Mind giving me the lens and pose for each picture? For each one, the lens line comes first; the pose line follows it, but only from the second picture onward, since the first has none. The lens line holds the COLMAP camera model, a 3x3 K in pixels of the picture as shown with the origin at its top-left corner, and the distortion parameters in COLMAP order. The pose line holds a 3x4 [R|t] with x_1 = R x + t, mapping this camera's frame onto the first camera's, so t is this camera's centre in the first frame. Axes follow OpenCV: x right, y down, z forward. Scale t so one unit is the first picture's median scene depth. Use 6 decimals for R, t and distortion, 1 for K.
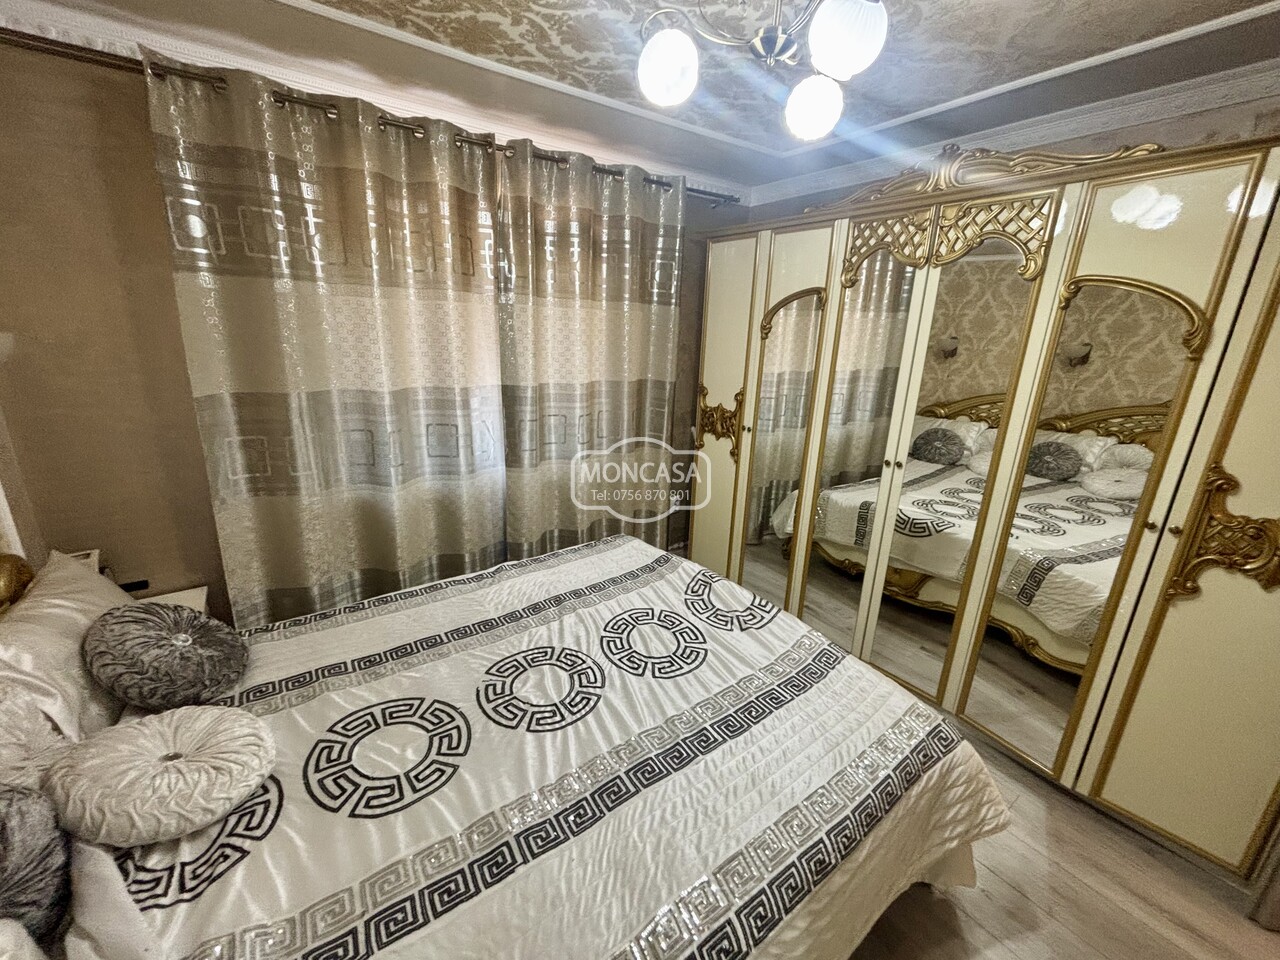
lens RADIAL K [[517.5, 0, 640.7], [0, 517.5, 469.6], [0, 0, 1]] dist [0.006811, -0.001448]
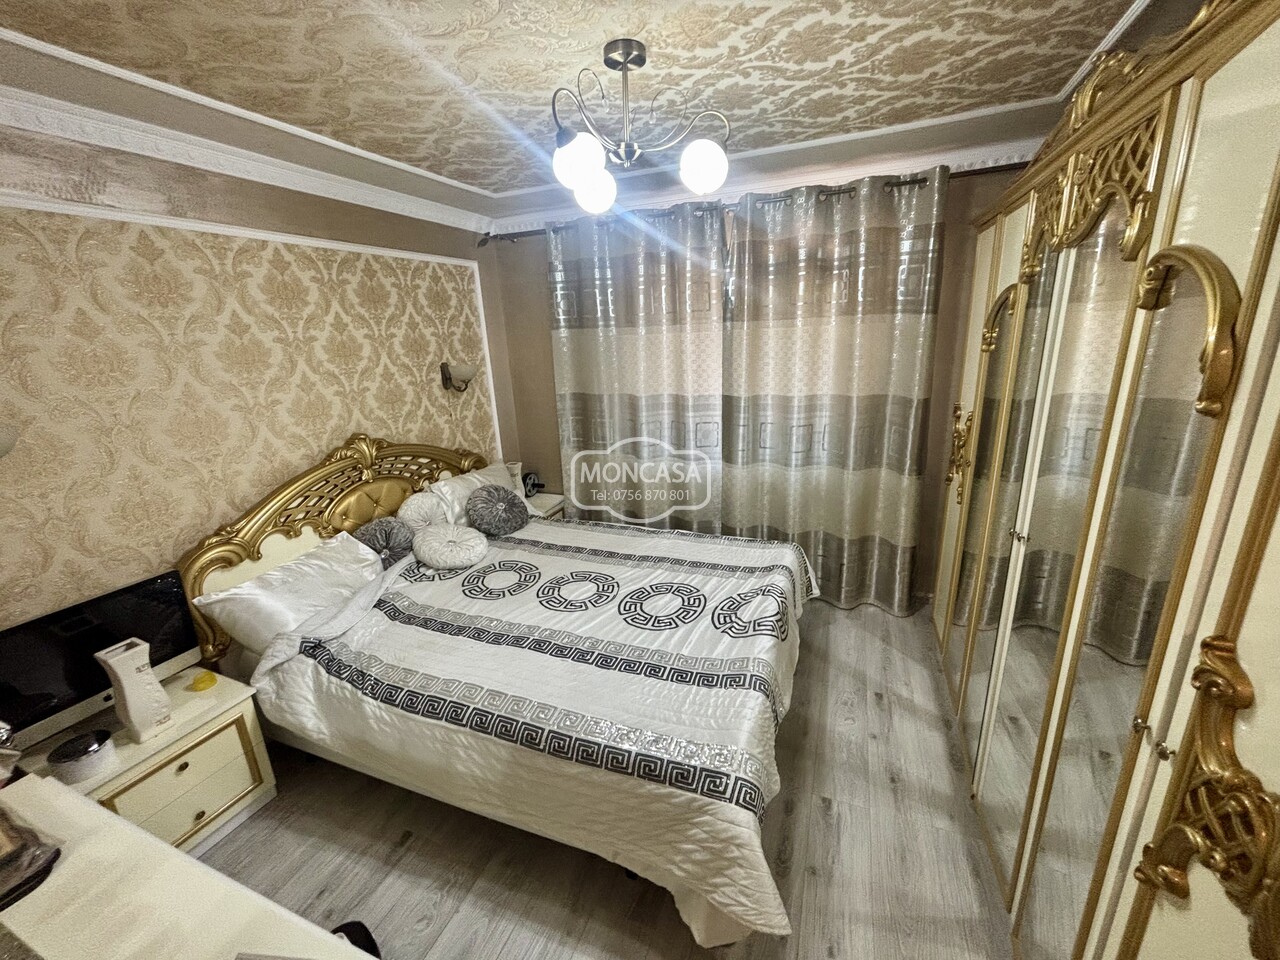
lens RADIAL K [[517.5, 0, 650.2], [0, 517.5, 473.4], [0, 0, 1]] dist [0.006811, -0.001448]
pose [[0.532547, 0.173167, -0.828497, 0.952558], [-0.168661, 0.980928, 0.096614, -0.092564], [0.829426, 0.088284, 0.551596, 0.249301]]
